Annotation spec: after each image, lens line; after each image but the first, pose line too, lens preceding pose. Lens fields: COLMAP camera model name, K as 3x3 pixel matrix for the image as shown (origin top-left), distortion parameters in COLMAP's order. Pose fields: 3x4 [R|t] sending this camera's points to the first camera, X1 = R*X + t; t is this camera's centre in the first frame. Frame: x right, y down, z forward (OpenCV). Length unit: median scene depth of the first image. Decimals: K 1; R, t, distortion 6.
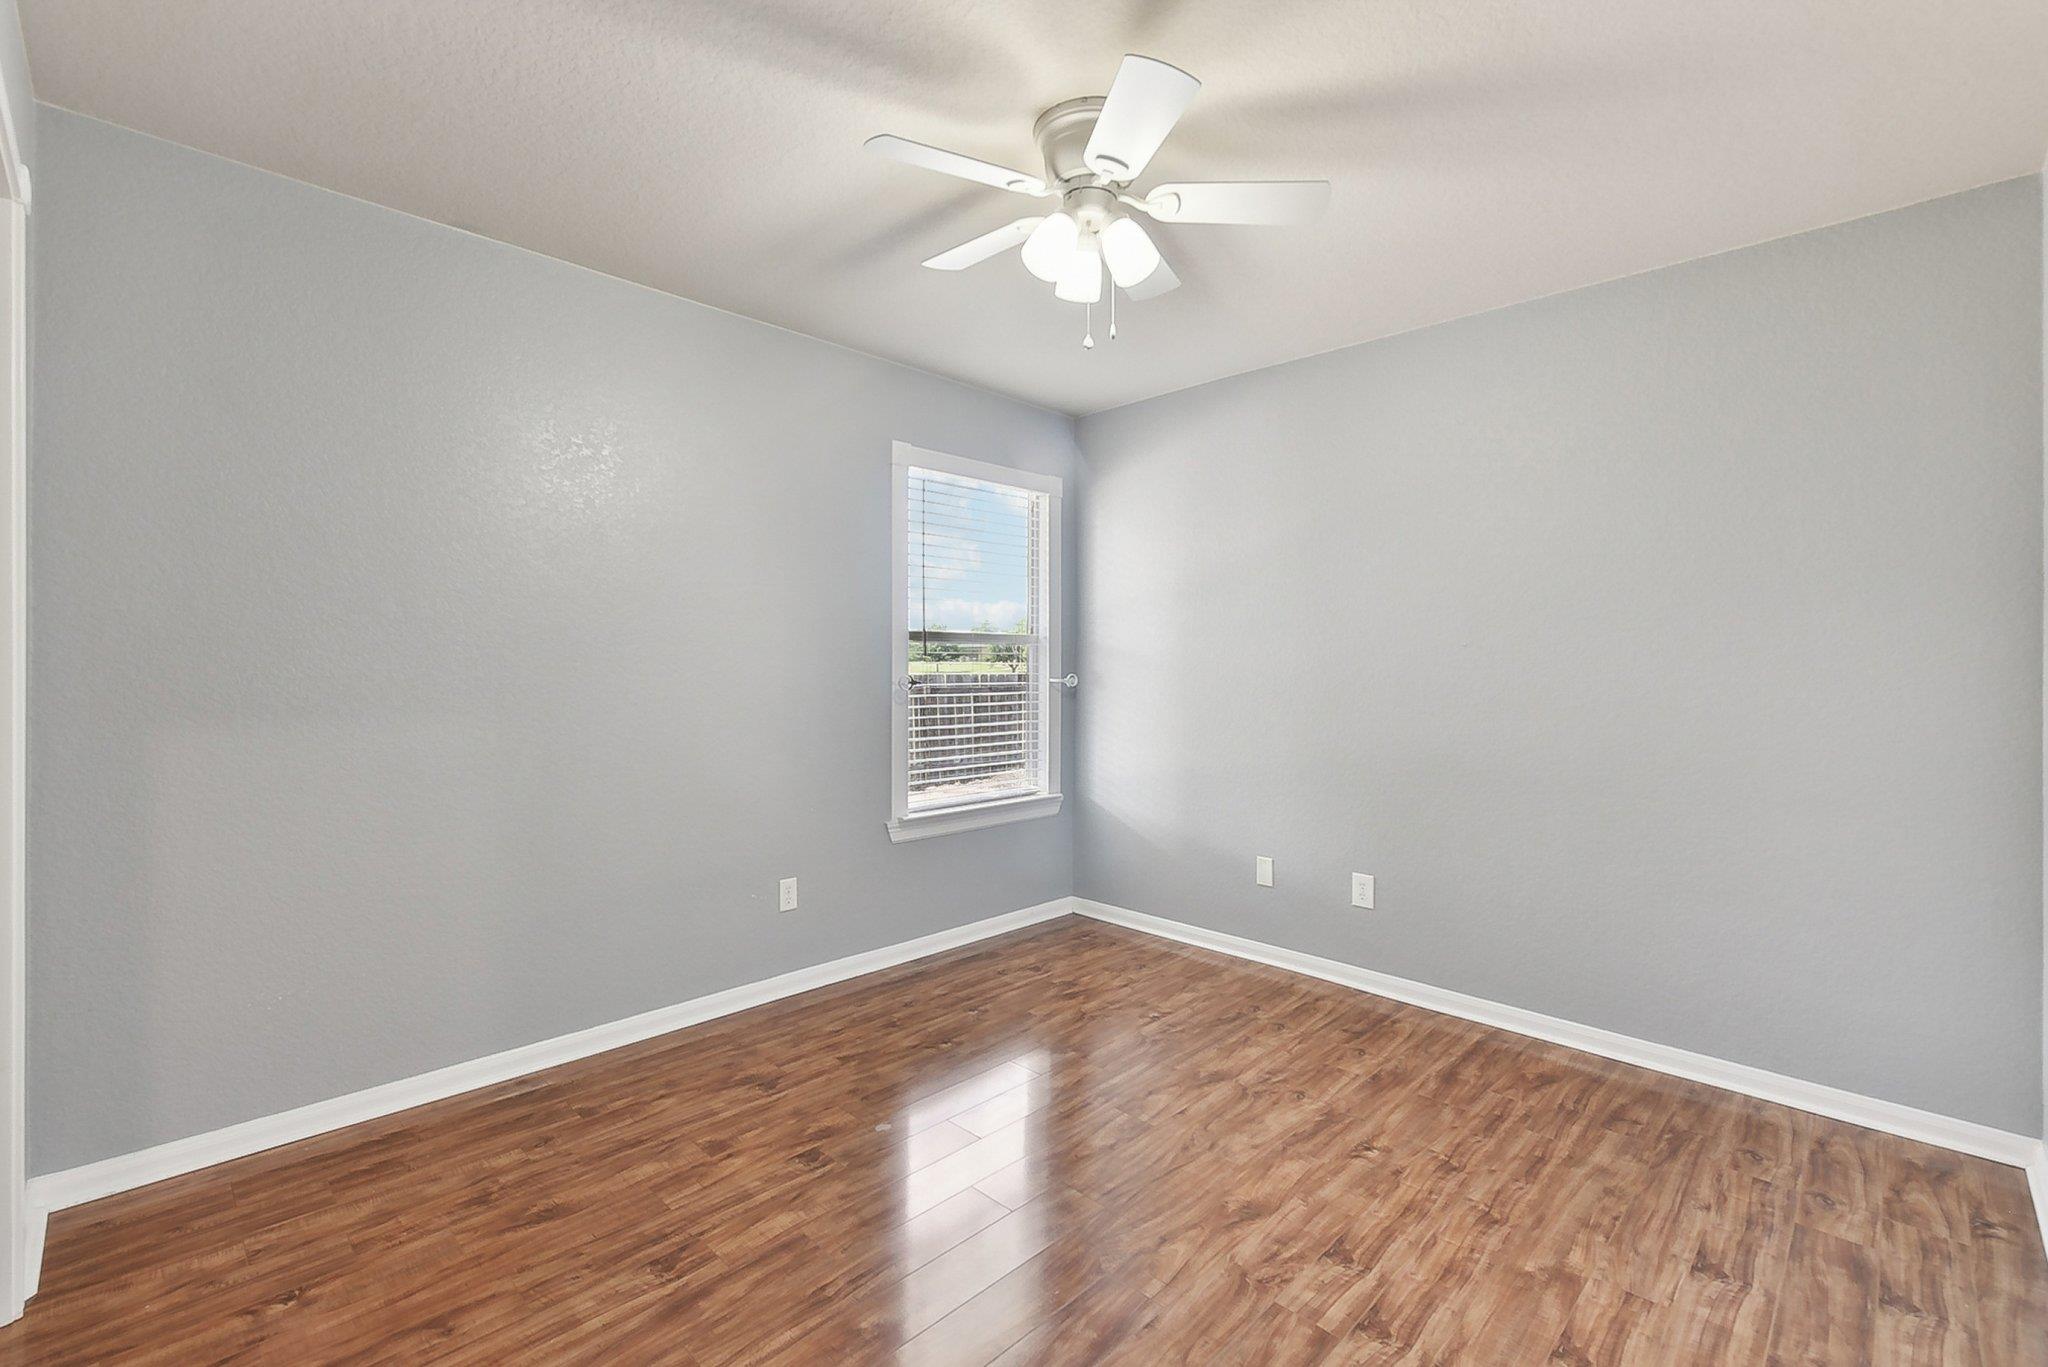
lens RADIAL K [[866.1, 0, 1025.7], [0, 866.1, 676.3], [0, 0, 1]] dist [0.006451, -0.002385]
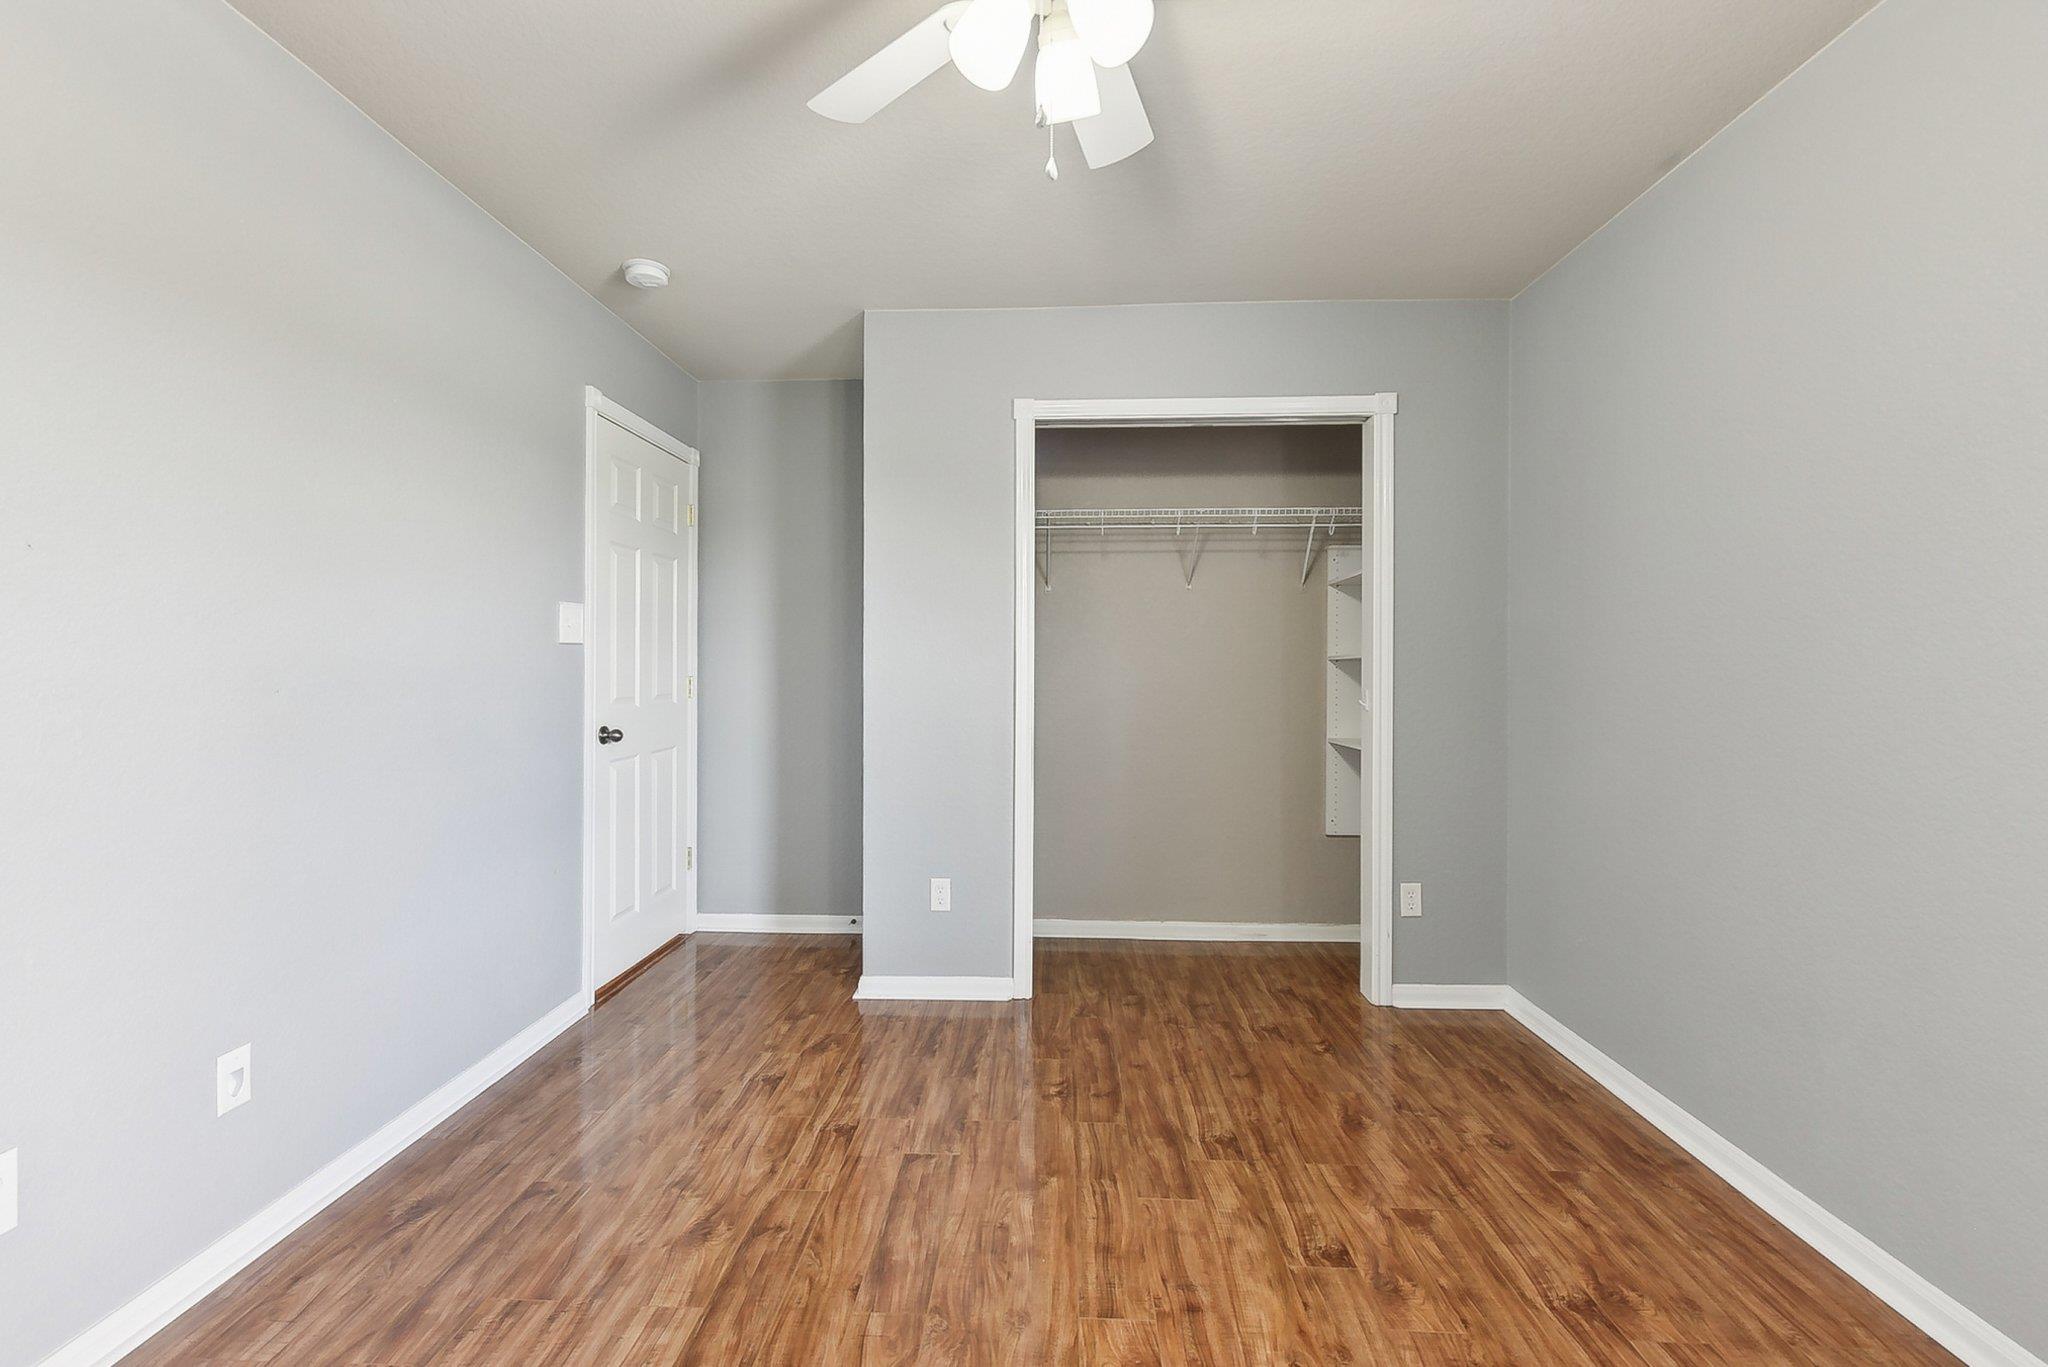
lens RADIAL K [[866.1, 0, 1023.7], [0, 866.1, 675.3], [0, 0, 1]] dist [0.006451, -0.002385]
pose [[-0.728493, -0.000341, -0.685053, 0.581062], [-0.014952, 0.999770, 0.015403, 0.004736], [0.684890, 0.021464, -0.728330, 1.548894]]
